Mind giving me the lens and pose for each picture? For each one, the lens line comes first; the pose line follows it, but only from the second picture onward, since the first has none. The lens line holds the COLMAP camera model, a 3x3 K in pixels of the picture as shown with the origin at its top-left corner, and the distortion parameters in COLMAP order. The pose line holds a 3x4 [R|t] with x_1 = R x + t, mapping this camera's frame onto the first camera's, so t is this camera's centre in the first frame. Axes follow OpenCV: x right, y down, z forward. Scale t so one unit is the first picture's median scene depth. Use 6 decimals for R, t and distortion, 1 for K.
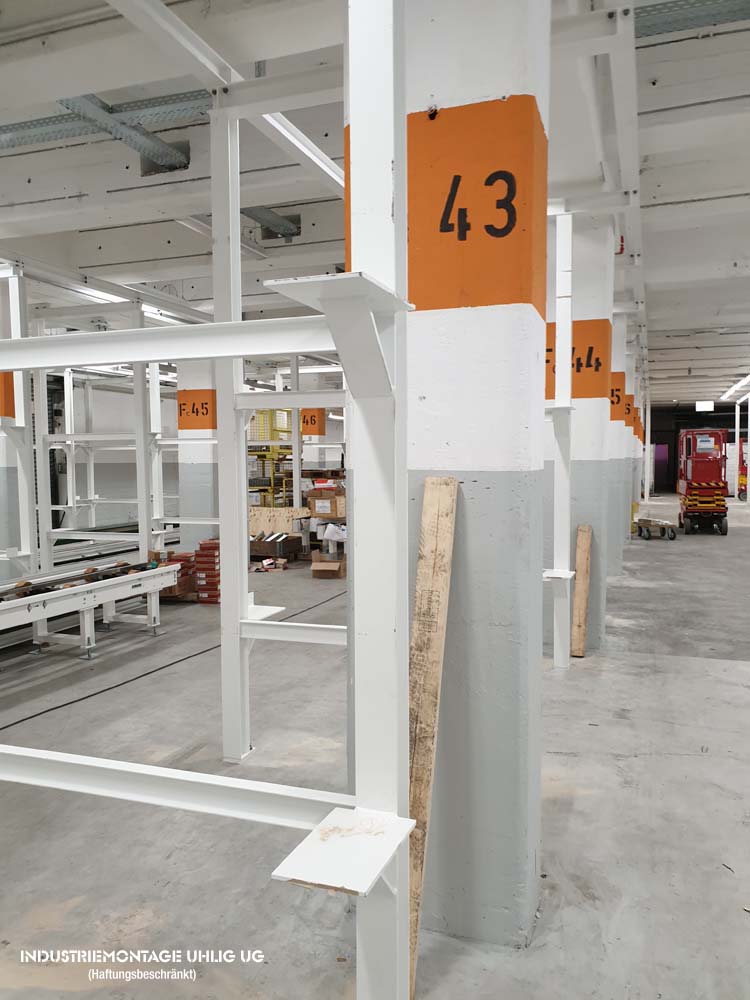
lens RADIAL K [[774.1, 0, 375.6], [0, 774.1, 502.7], [0, 0, 1]] dist [0.002385, -0.001134]
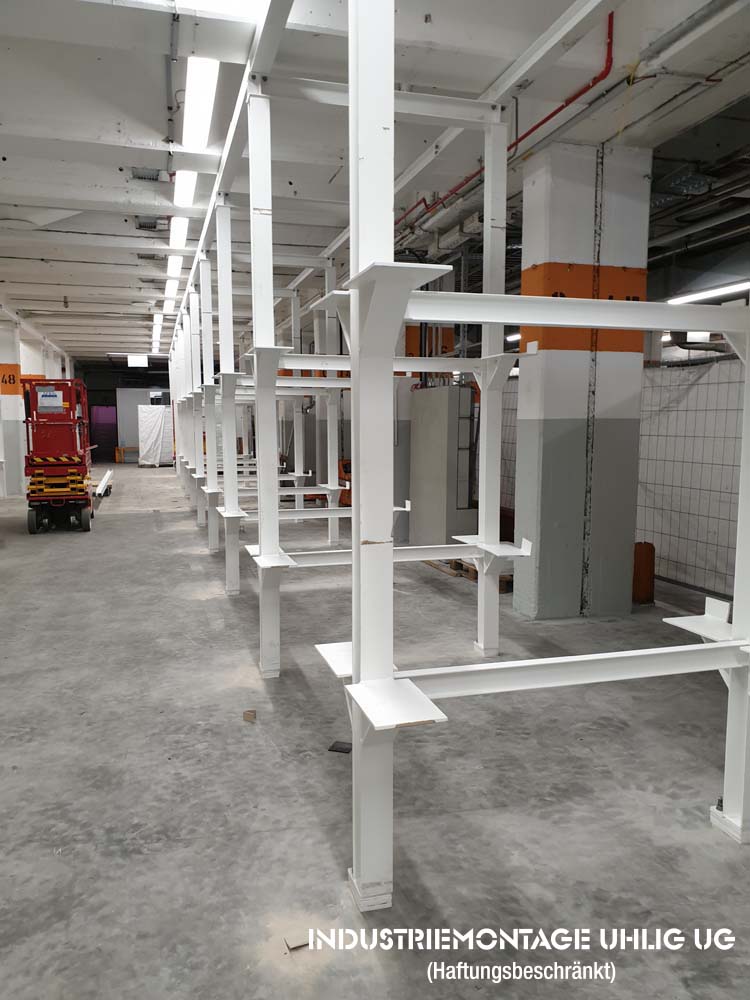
lens RADIAL K [[774.1, 0, 380.0], [0, 774.1, 503.4], [0, 0, 1]] dist [0.002385, -0.001134]
pose [[0.807857, -0.056344, 0.586679, 0.255035], [0.028121, 0.997971, 0.057122, -0.015924], [-0.588707, -0.029648, 0.807802, 0.275410]]
